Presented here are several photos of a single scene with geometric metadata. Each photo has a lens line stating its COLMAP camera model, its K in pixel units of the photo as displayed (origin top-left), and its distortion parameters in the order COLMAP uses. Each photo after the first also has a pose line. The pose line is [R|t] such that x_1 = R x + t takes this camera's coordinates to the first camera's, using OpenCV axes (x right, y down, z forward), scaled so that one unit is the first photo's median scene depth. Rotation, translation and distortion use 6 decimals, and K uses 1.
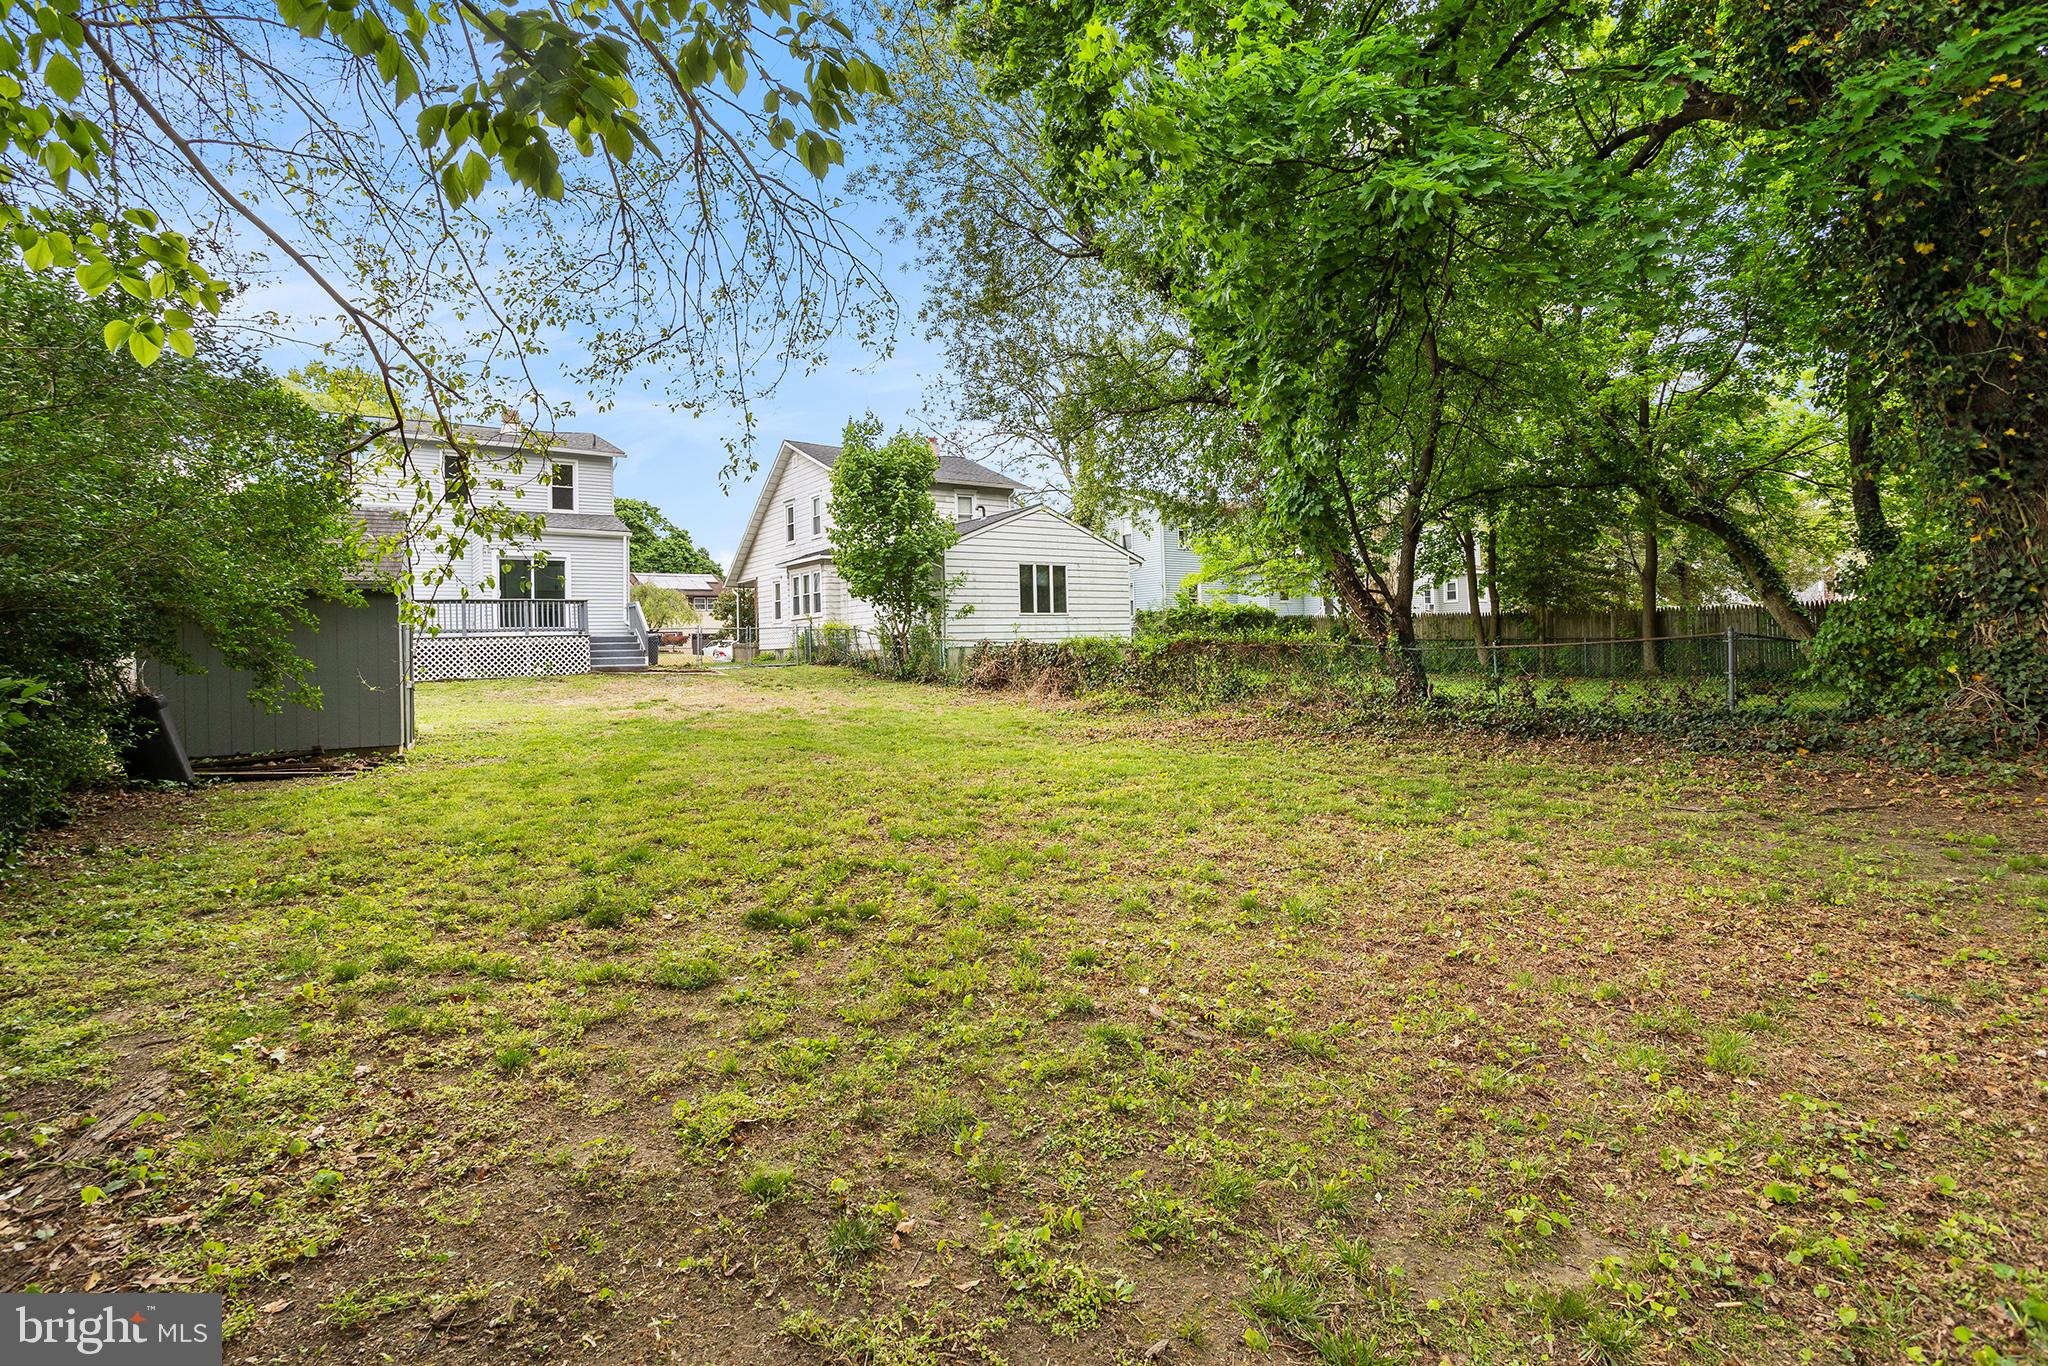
lens RADIAL K [[994.1, 0, 1000.8], [0, 994.1, 663.4], [0, 0, 1]] dist [-0.061074, 0.035891]
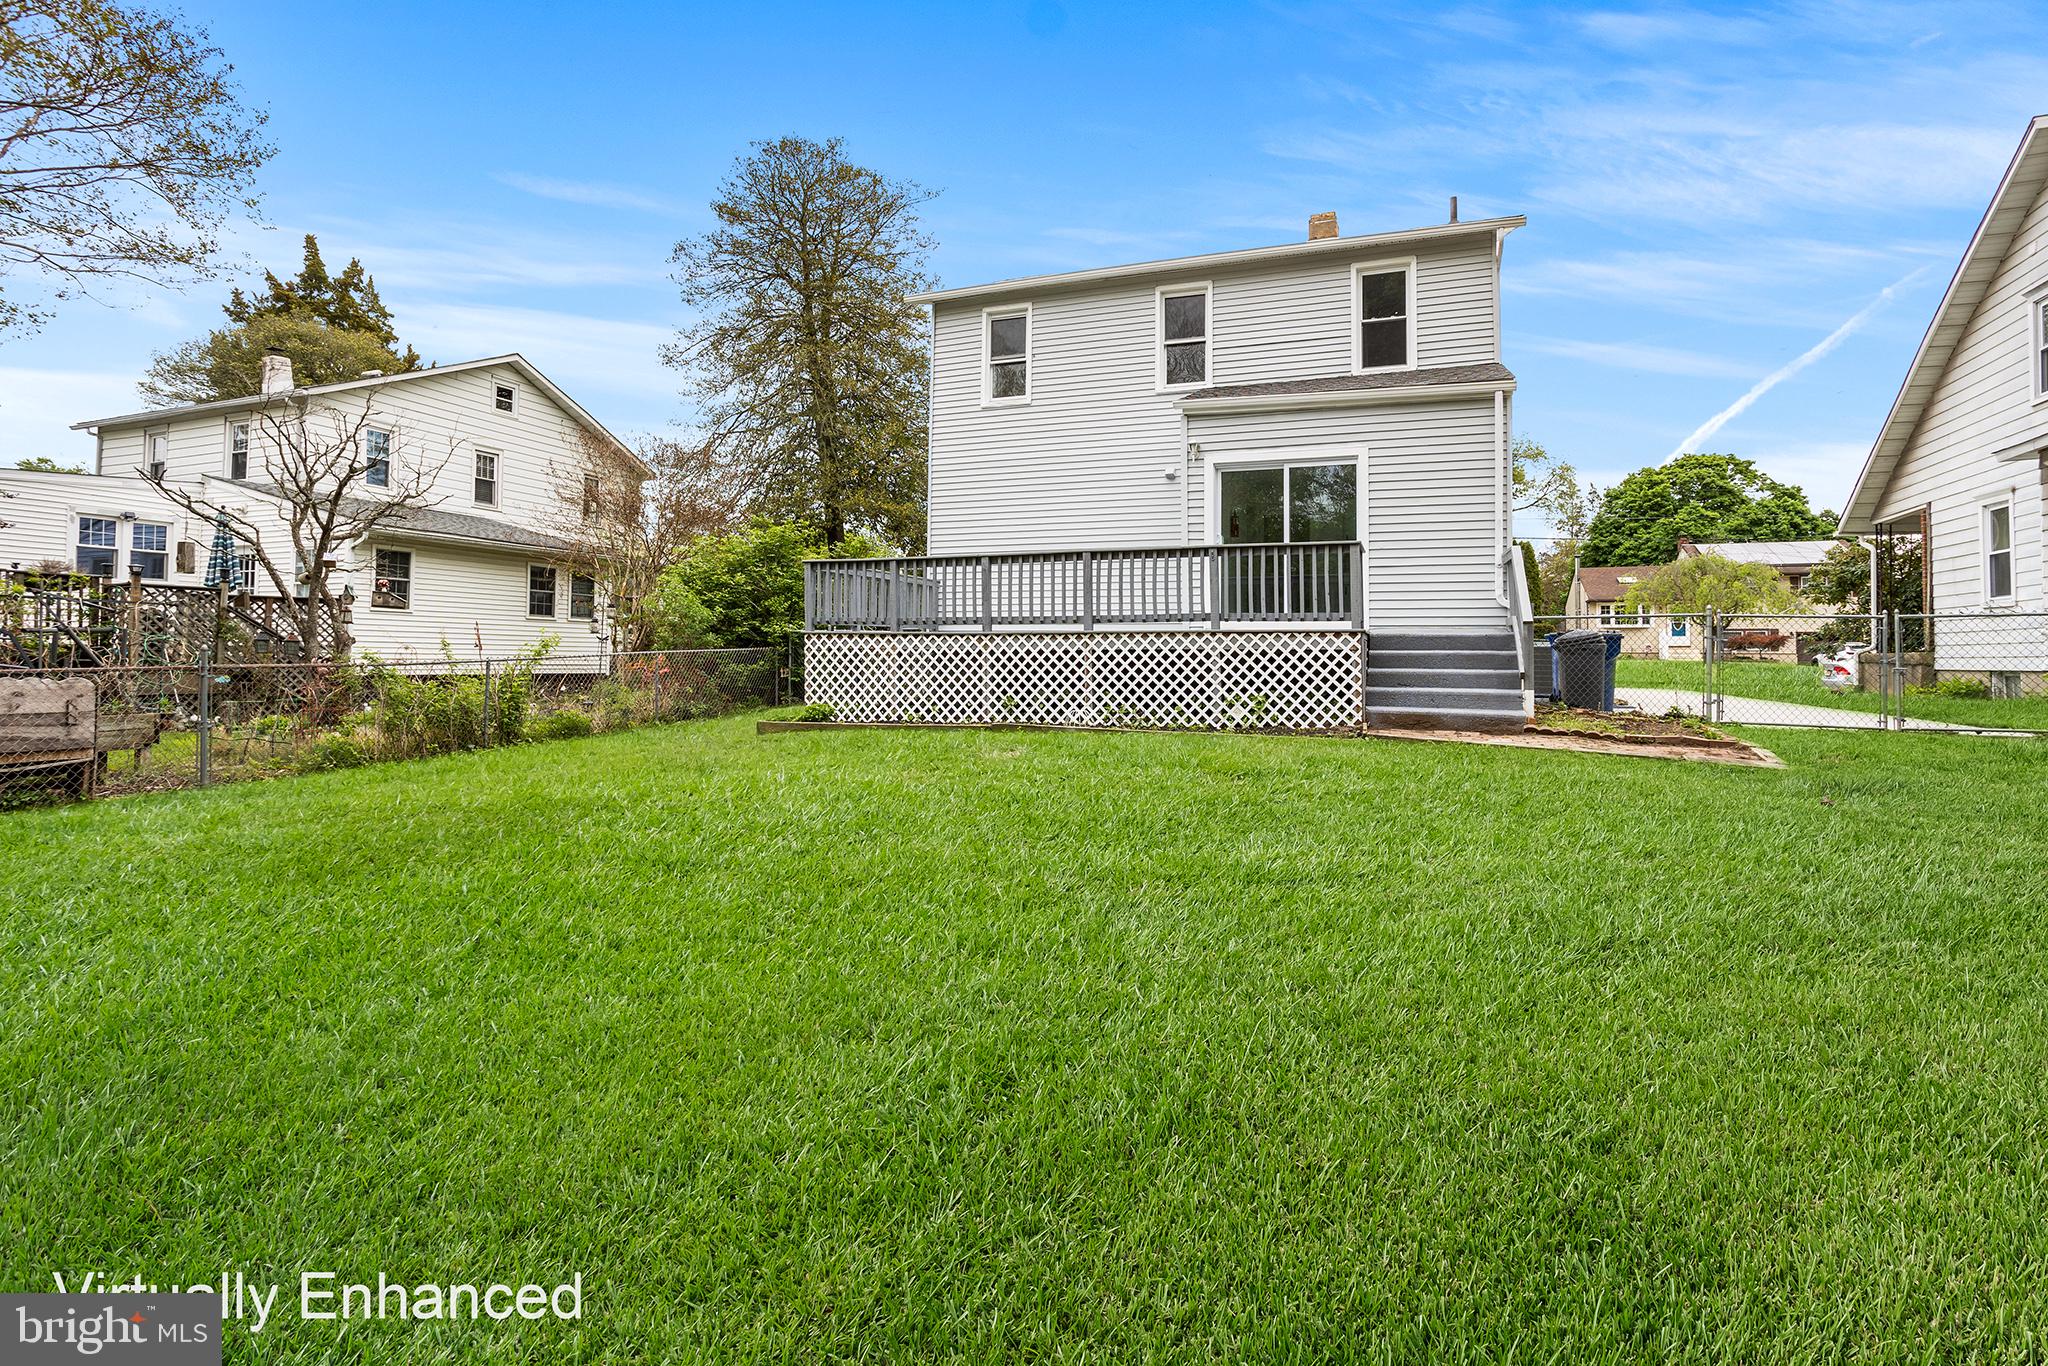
lens RADIAL K [[994.1, 0, 1000.8], [0, 994.1, 663.4], [0, 0, 1]] dist [-0.061074, 0.035891]
pose [[0.532879, 0.017524, -0.846010, -0.099393], [-0.020903, 0.999753, 0.007542, -0.009570], [0.845933, 0.013666, 0.533114, 0.414632]]
